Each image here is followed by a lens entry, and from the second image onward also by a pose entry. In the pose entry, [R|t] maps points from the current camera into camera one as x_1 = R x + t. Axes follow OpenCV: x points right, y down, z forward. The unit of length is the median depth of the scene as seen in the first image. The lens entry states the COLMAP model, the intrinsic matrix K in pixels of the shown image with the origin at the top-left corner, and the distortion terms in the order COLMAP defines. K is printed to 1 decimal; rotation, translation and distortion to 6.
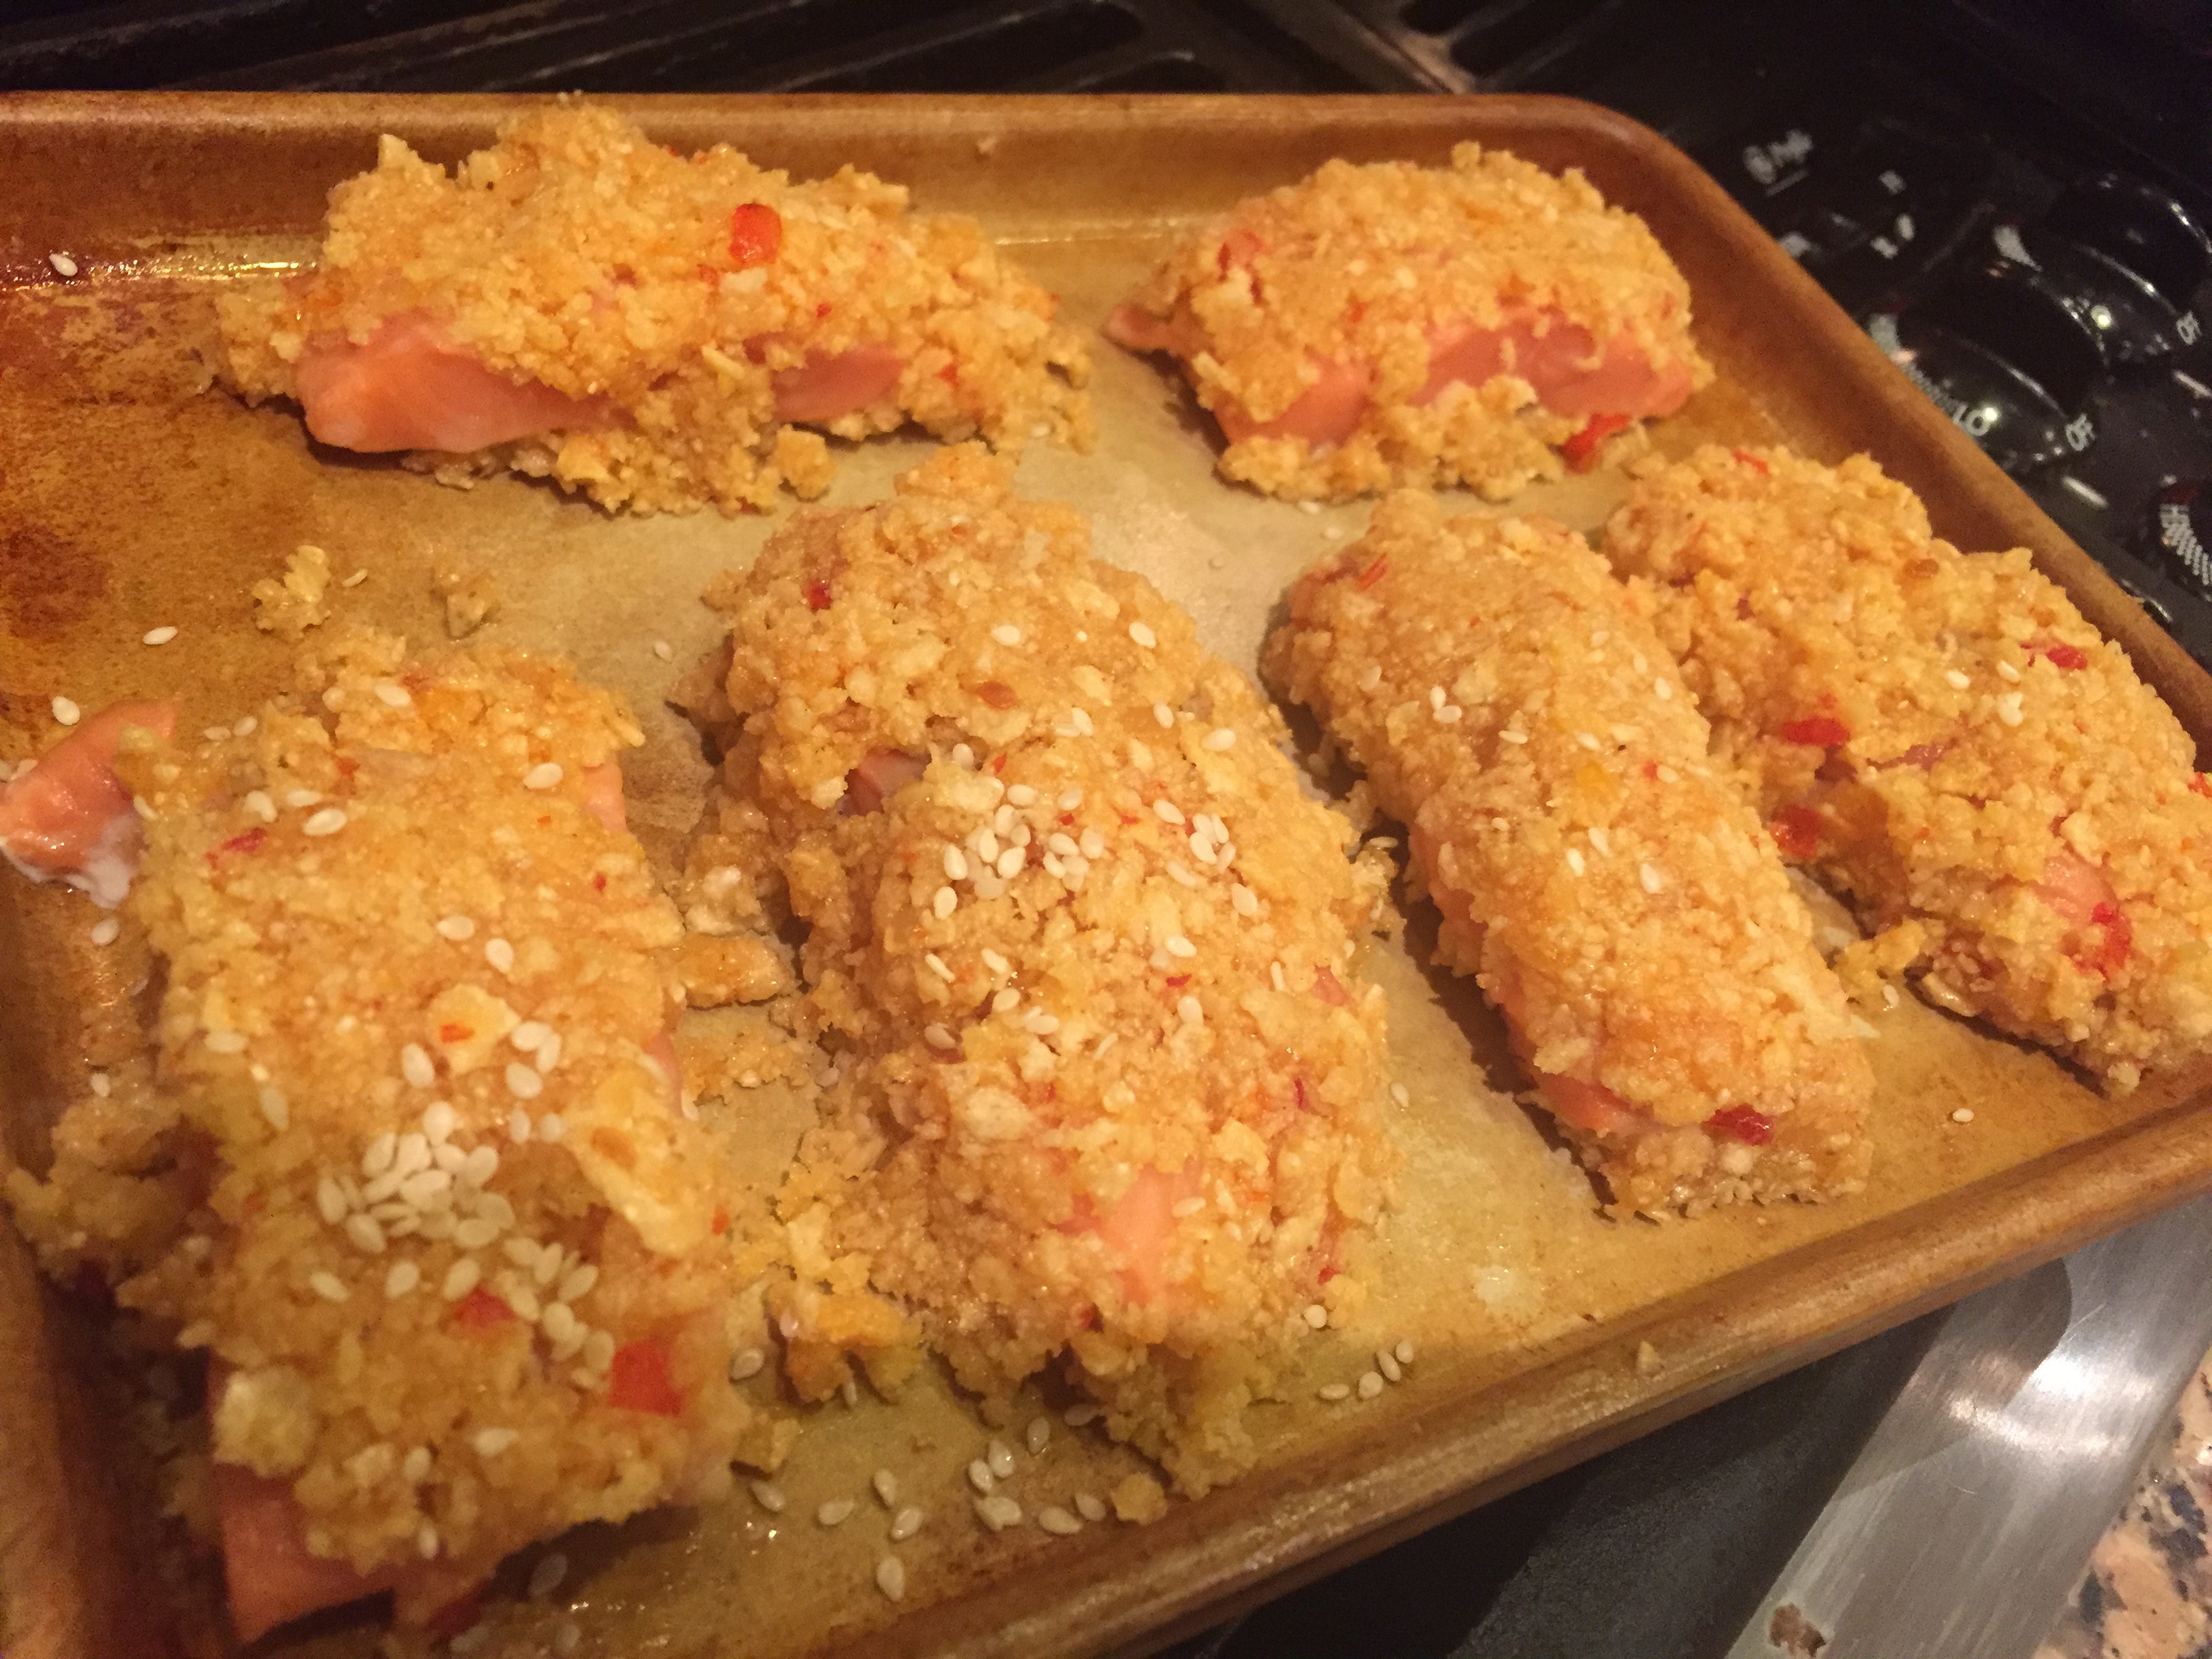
lens RADIAL K [[2004.2, 0, 1106.0], [0, 2004.2, 829.5], [0, 0, 1]] dist [0.074562, -0.162117]
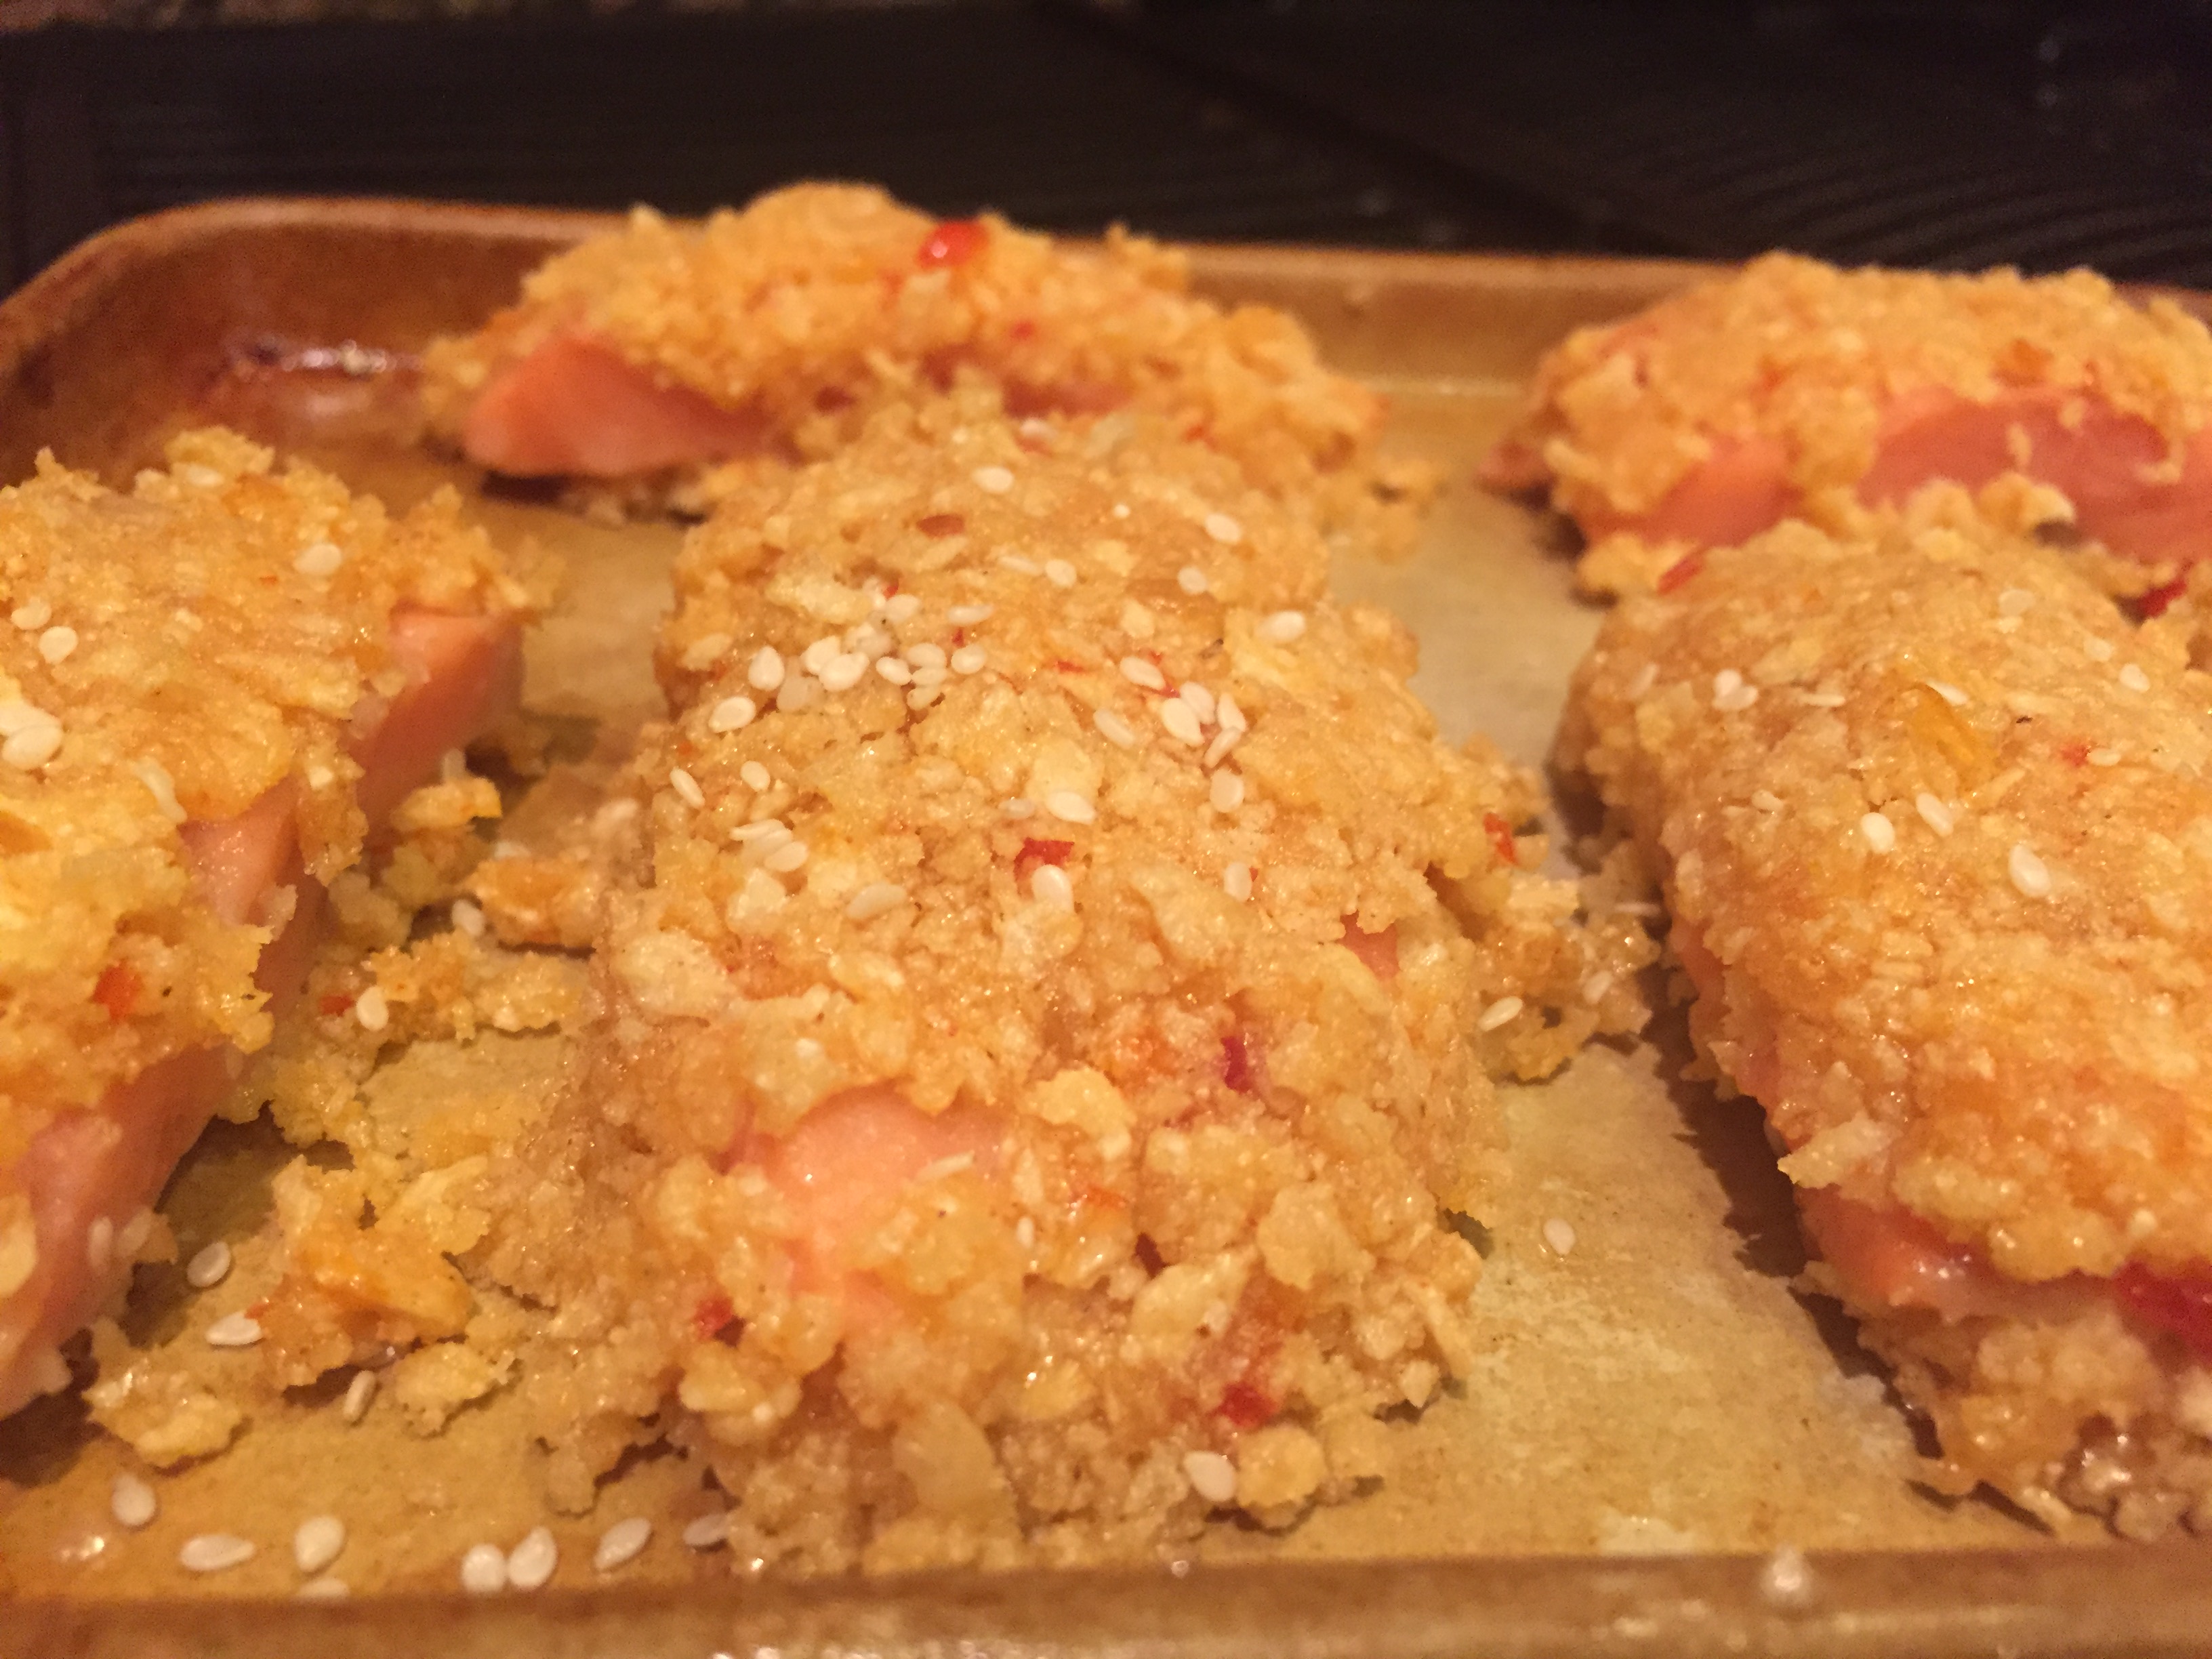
lens RADIAL K [[2004.2, 0, 1106.0], [0, 2004.2, 829.5], [0, 0, 1]] dist [0.074562, -0.162117]
pose [[0.909599, 0.004414, -0.415464, 0.267164], [-0.158529, 0.927983, -0.337218, 0.238554], [0.384056, 0.372596, 0.844792, 0.424224]]
